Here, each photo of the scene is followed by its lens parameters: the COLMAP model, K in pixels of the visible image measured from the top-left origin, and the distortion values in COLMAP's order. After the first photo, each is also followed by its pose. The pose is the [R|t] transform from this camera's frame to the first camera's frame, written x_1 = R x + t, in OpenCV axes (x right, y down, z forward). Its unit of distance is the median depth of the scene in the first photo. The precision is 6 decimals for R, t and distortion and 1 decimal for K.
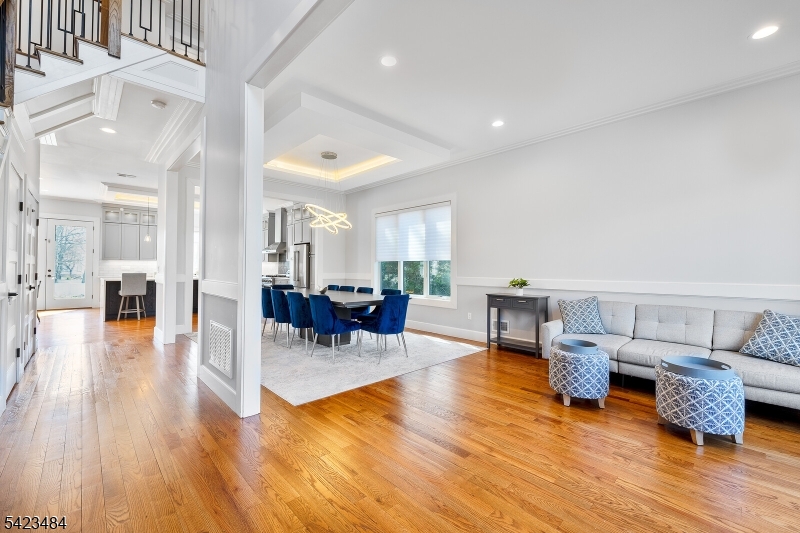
lens RADIAL K [[336.7, 0, 400.0], [0, 336.7, 263.0], [0, 0, 1]] dist [0.003021, -0.001503]
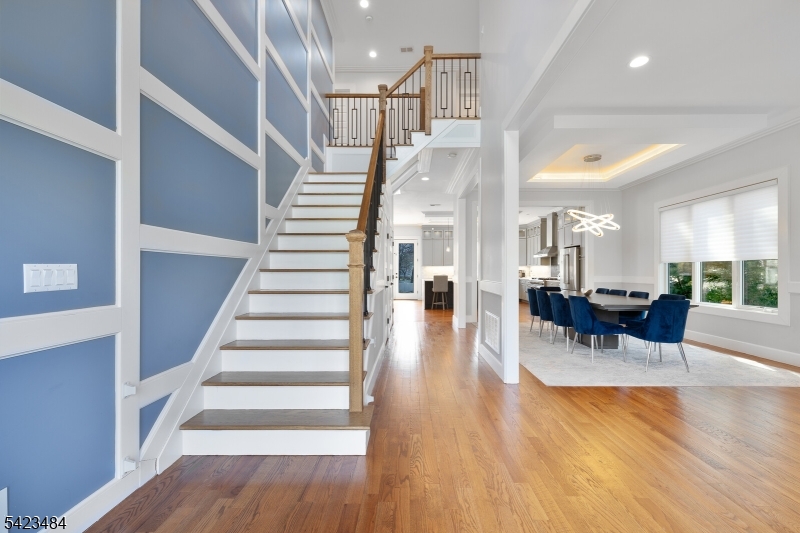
lens RADIAL K [[336.7, 0, 406.2], [0, 336.7, 270.3], [0, 0, 1]] dist [0.003021, -0.001503]
pose [[0.718041, -0.007198, -0.695964, 0.111736], [0.015402, 0.999866, 0.005549, -0.000869], [0.695830, -0.014704, 0.718056, -0.138969]]
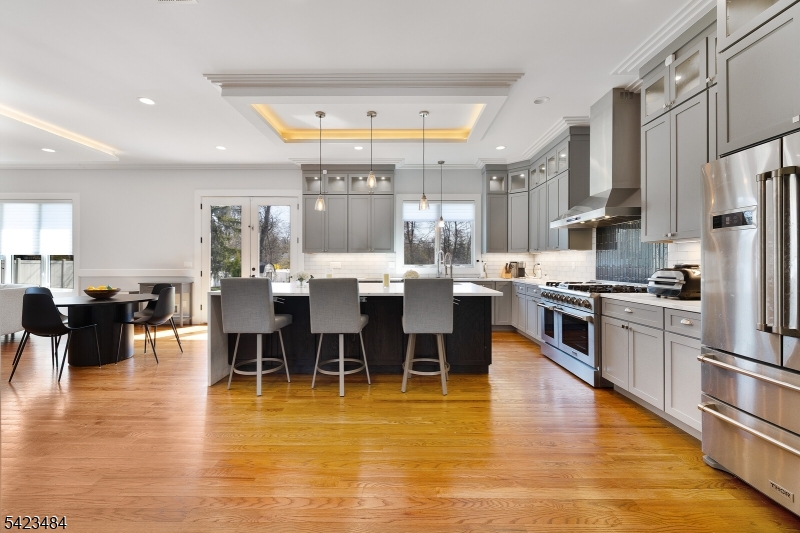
lens RADIAL K [[336.7, 0, 399.7], [0, 336.7, 264.4], [0, 0, 1]] dist [0.003021, -0.001503]
pose [[0.723423, -0.005108, -0.690386, -0.742686], [0.014616, 0.999862, 0.007918, 0.025322], [0.690250, -0.015818, 0.723398, 1.626299]]
